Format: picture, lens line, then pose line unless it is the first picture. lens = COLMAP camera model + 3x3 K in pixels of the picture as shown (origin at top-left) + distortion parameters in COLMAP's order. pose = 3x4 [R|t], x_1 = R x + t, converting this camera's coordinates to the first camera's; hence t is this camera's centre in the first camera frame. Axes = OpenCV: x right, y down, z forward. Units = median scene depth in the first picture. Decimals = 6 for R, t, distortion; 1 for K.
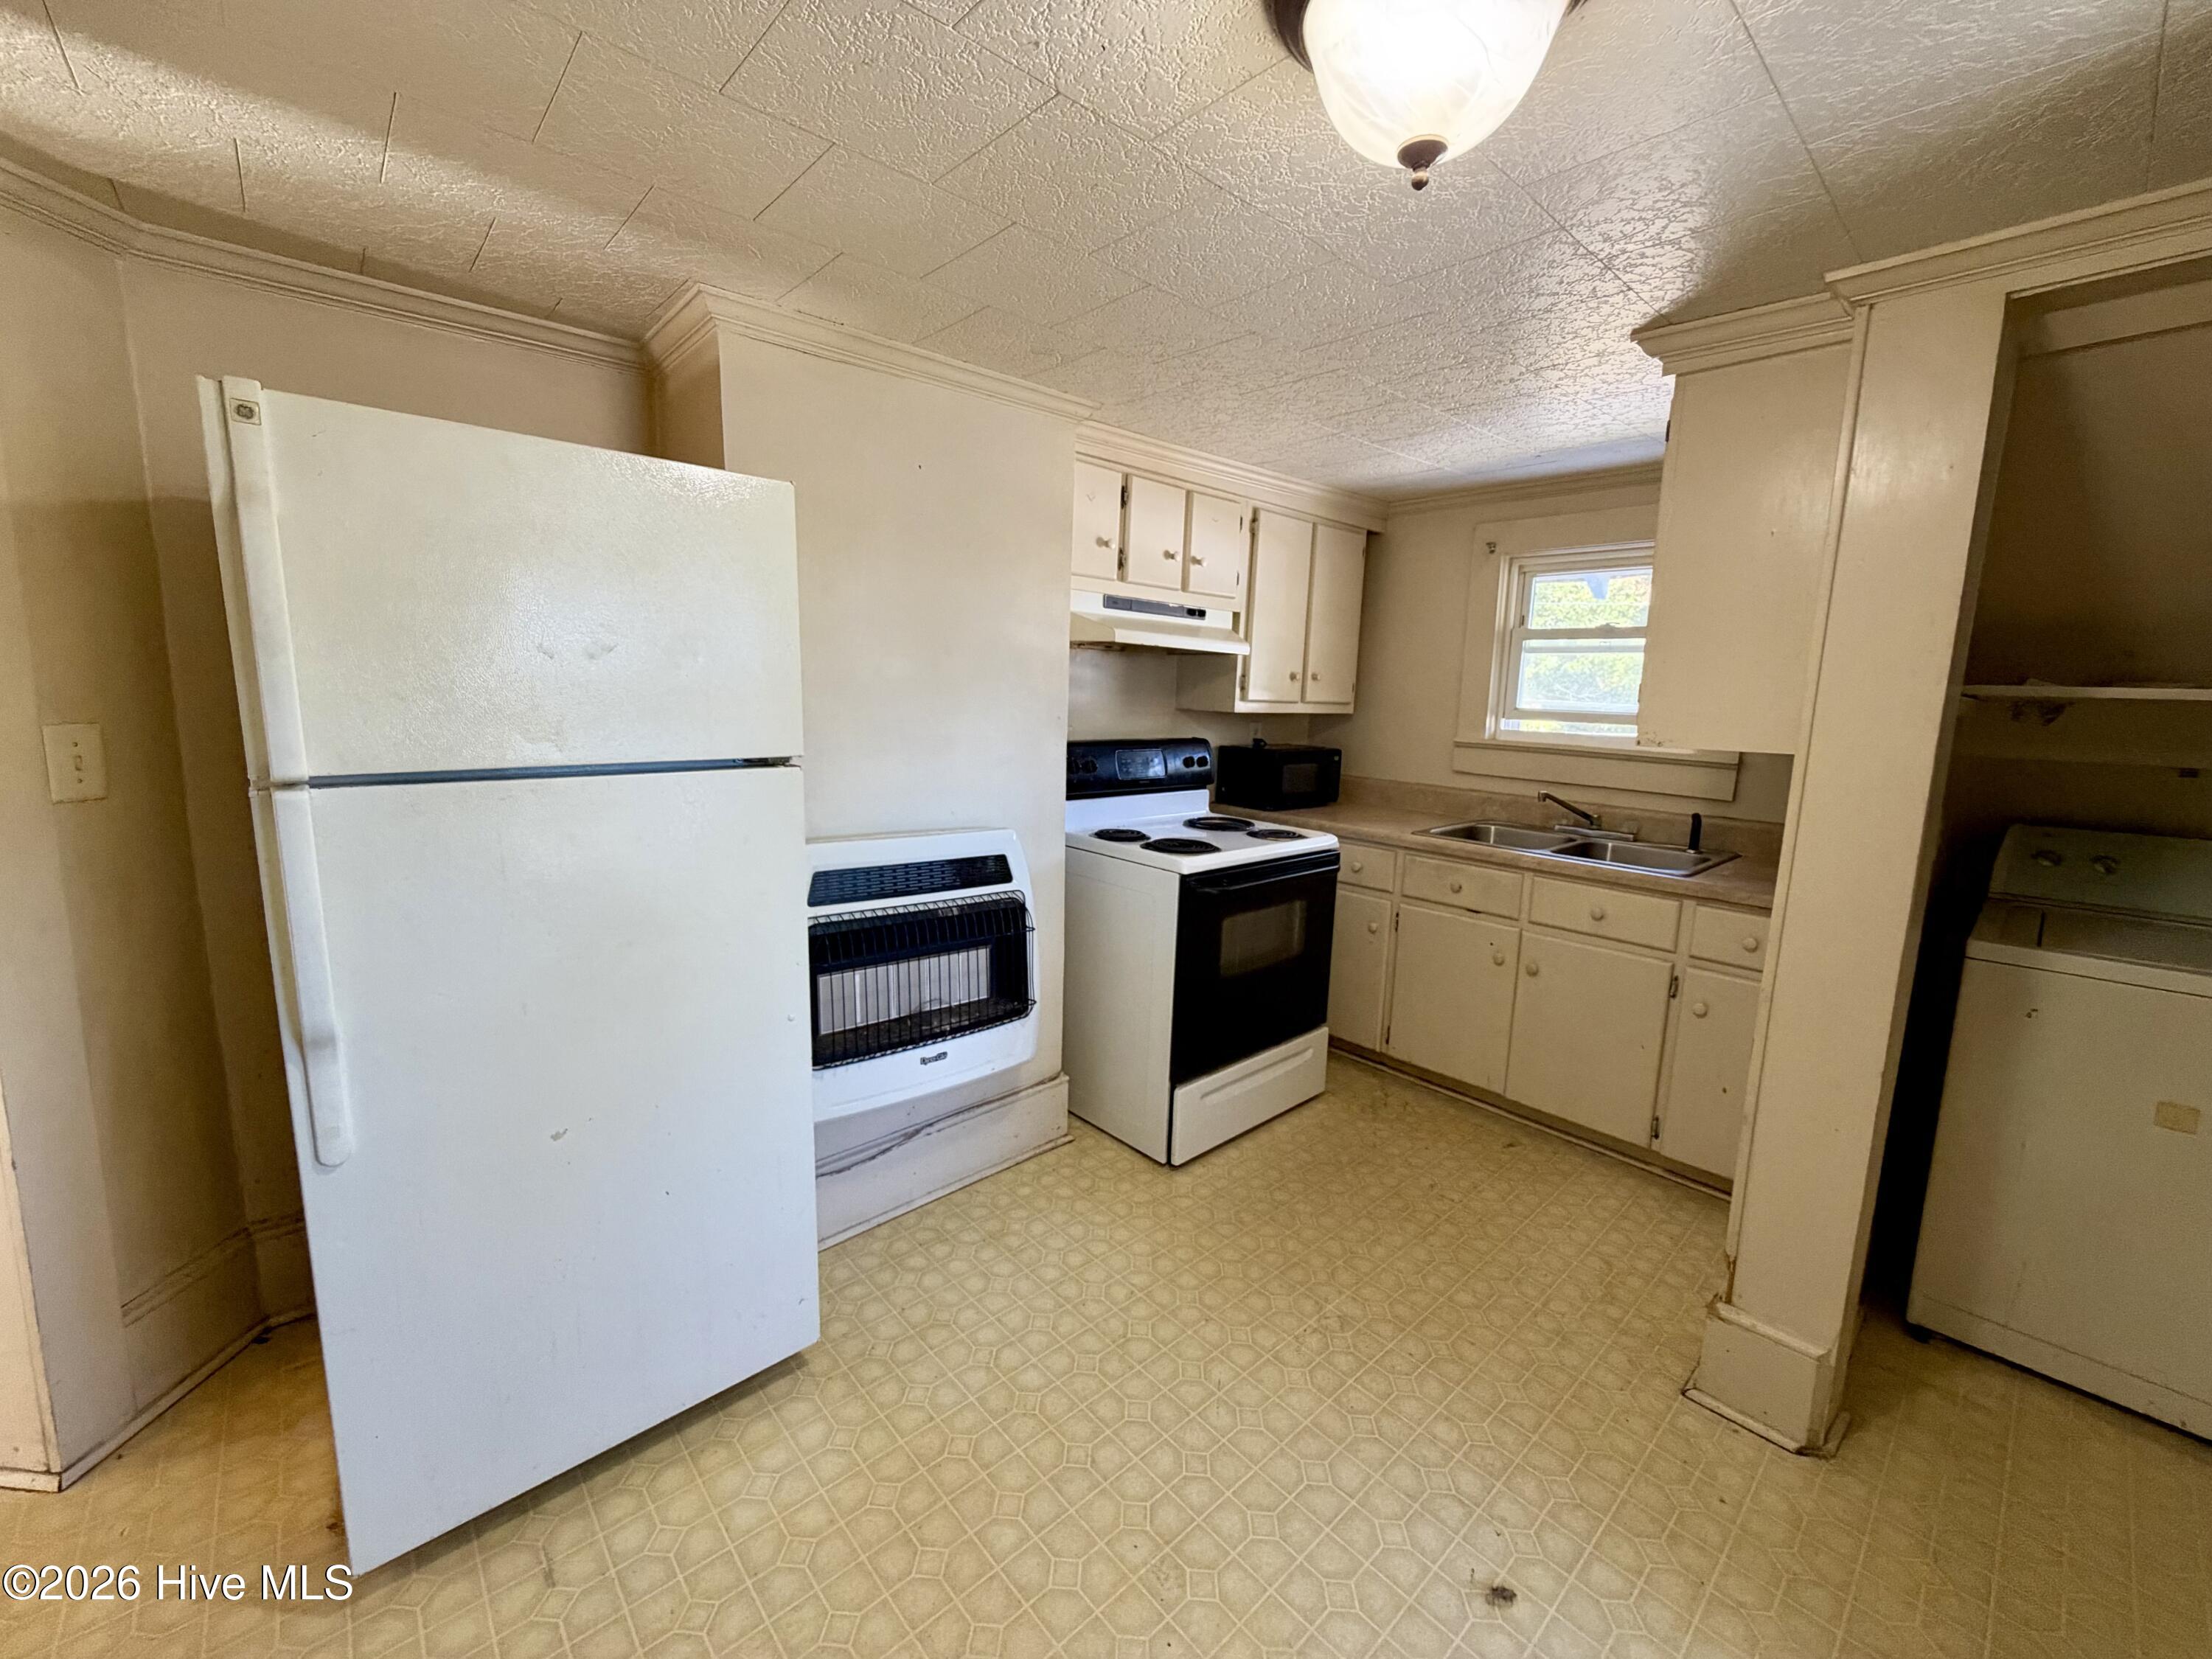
lens RADIAL K [[884.8, 0, 1113.5], [0, 884.8, 826.1], [0, 0, 1]] dist [0.001914, -0.000462]
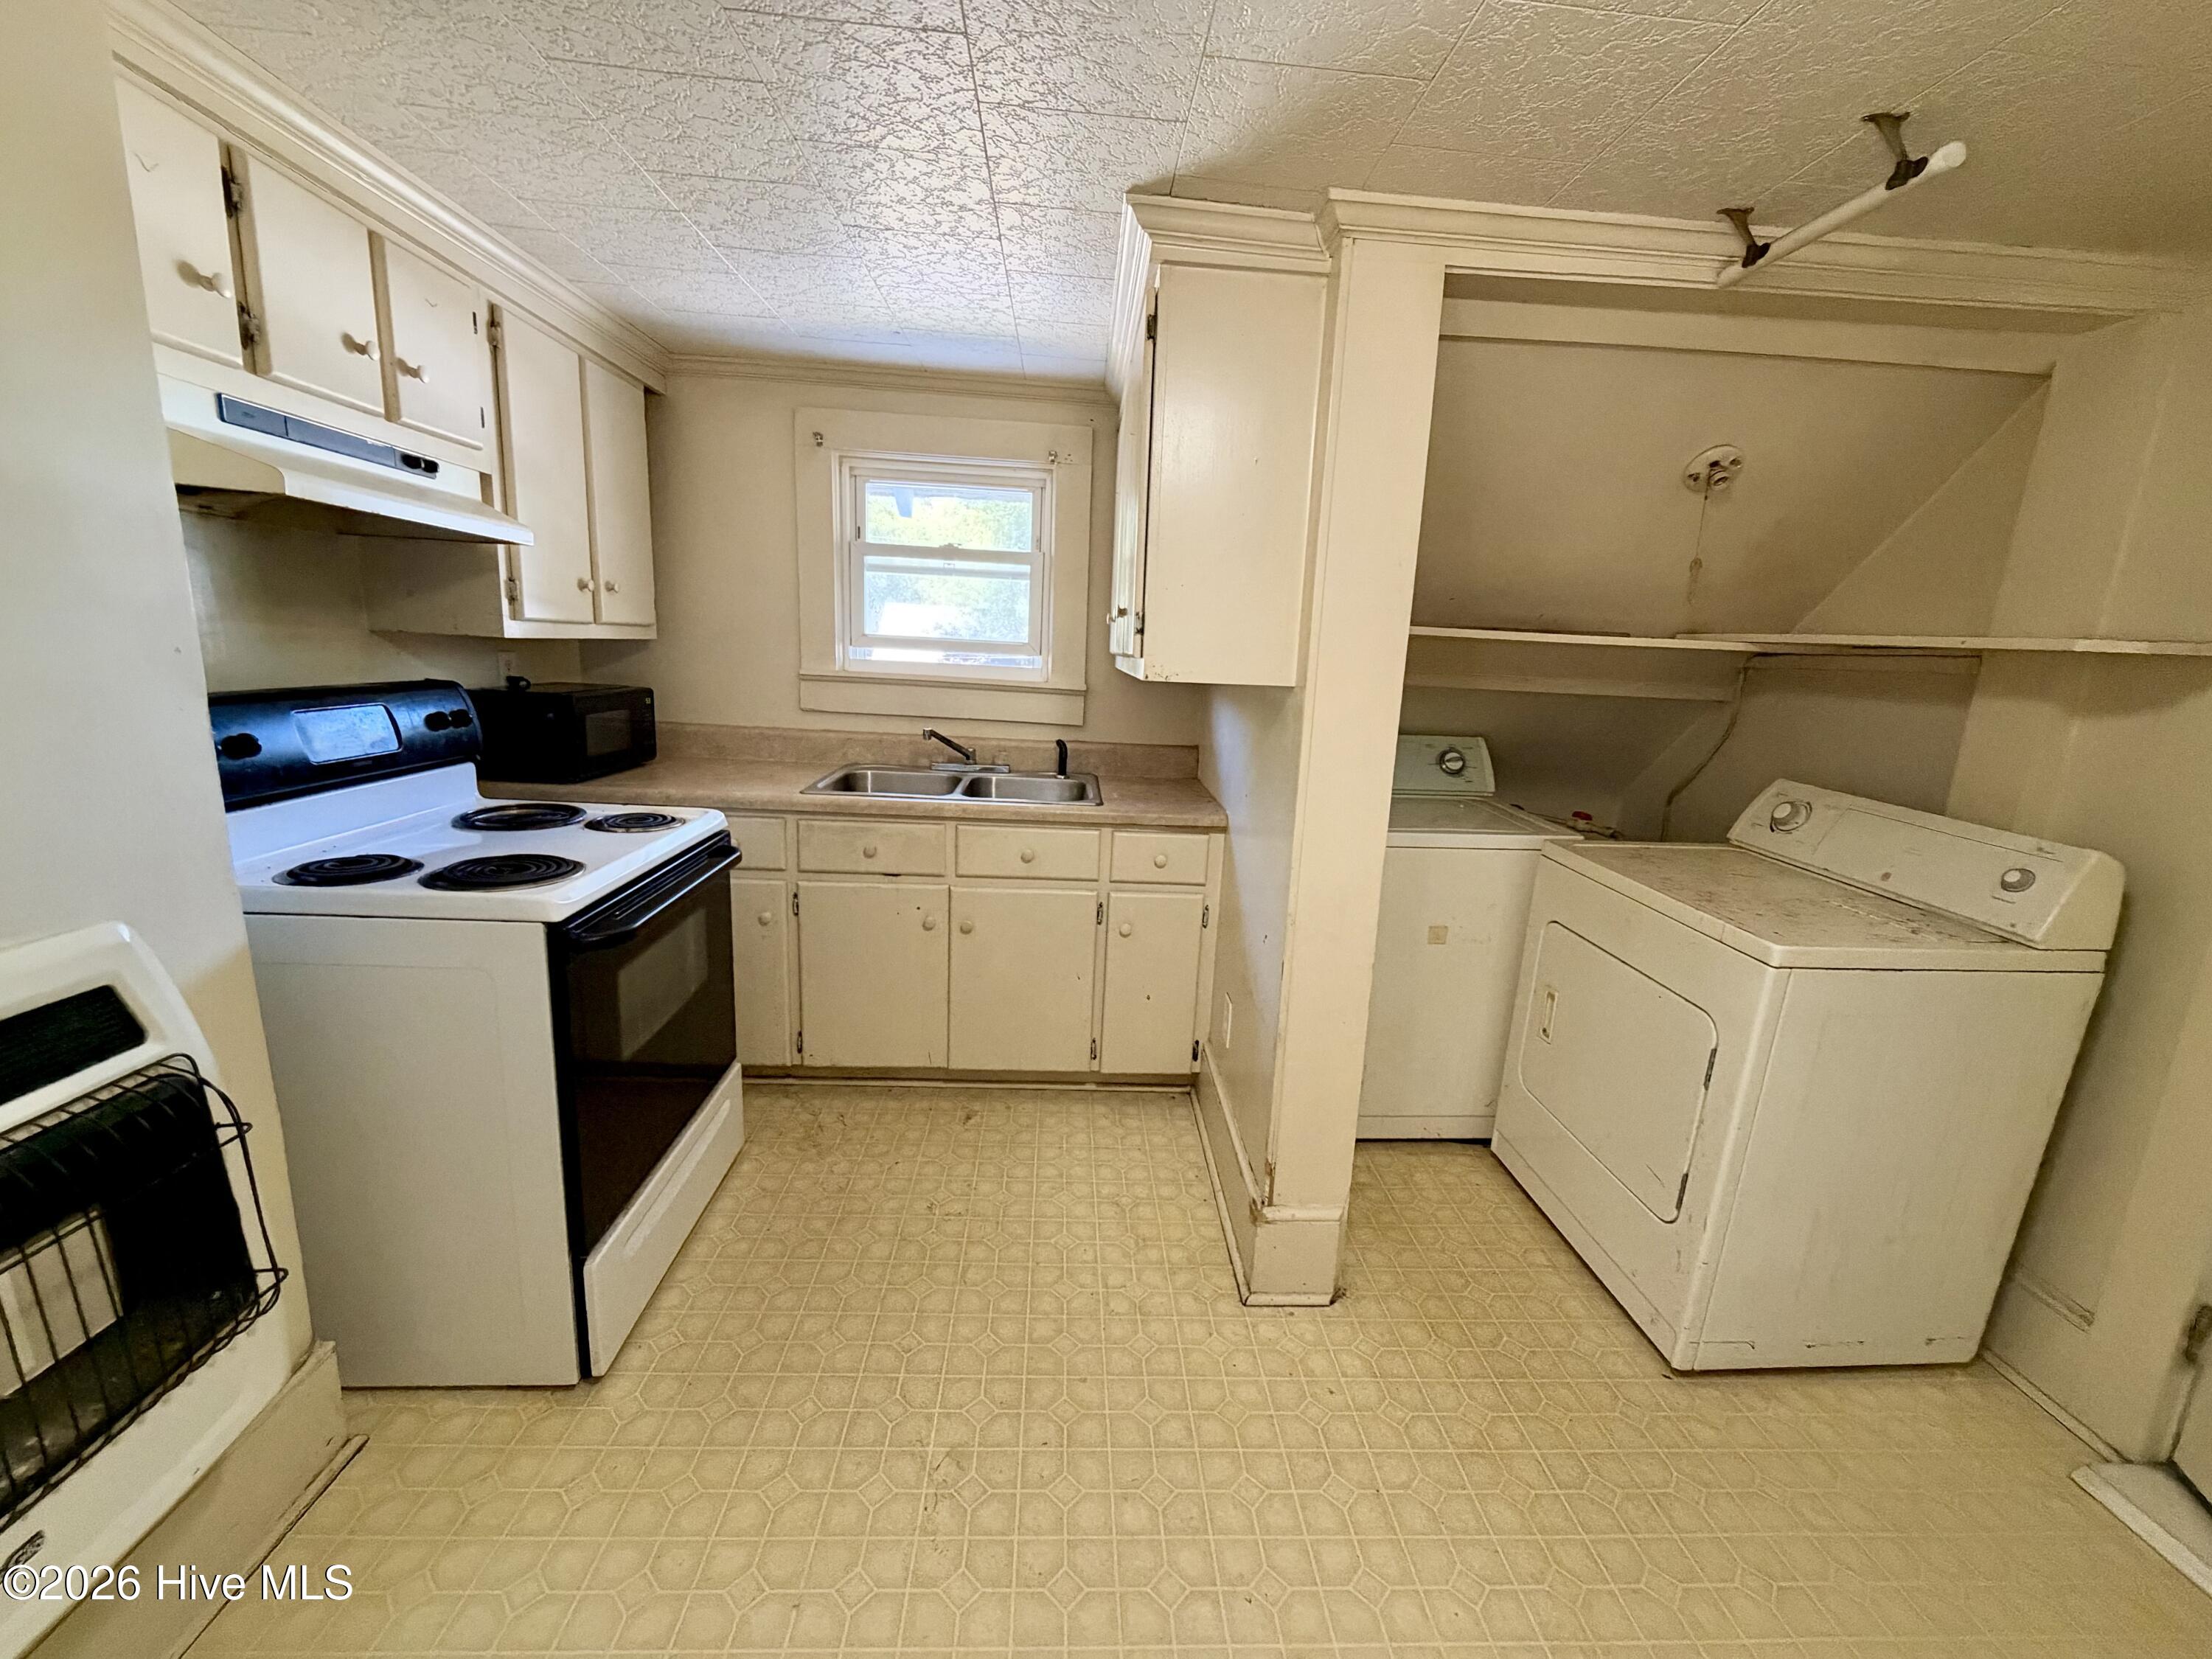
lens RADIAL K [[884.8, 0, 1113.5], [0, 884.8, 826.1], [0, 0, 1]] dist [0.001914, -0.000462]
pose [[0.633523, -0.156438, 0.757743, -0.098584], [0.091423, 0.987621, 0.127462, -0.039810], [-0.768303, -0.011475, 0.639983, 0.282929]]
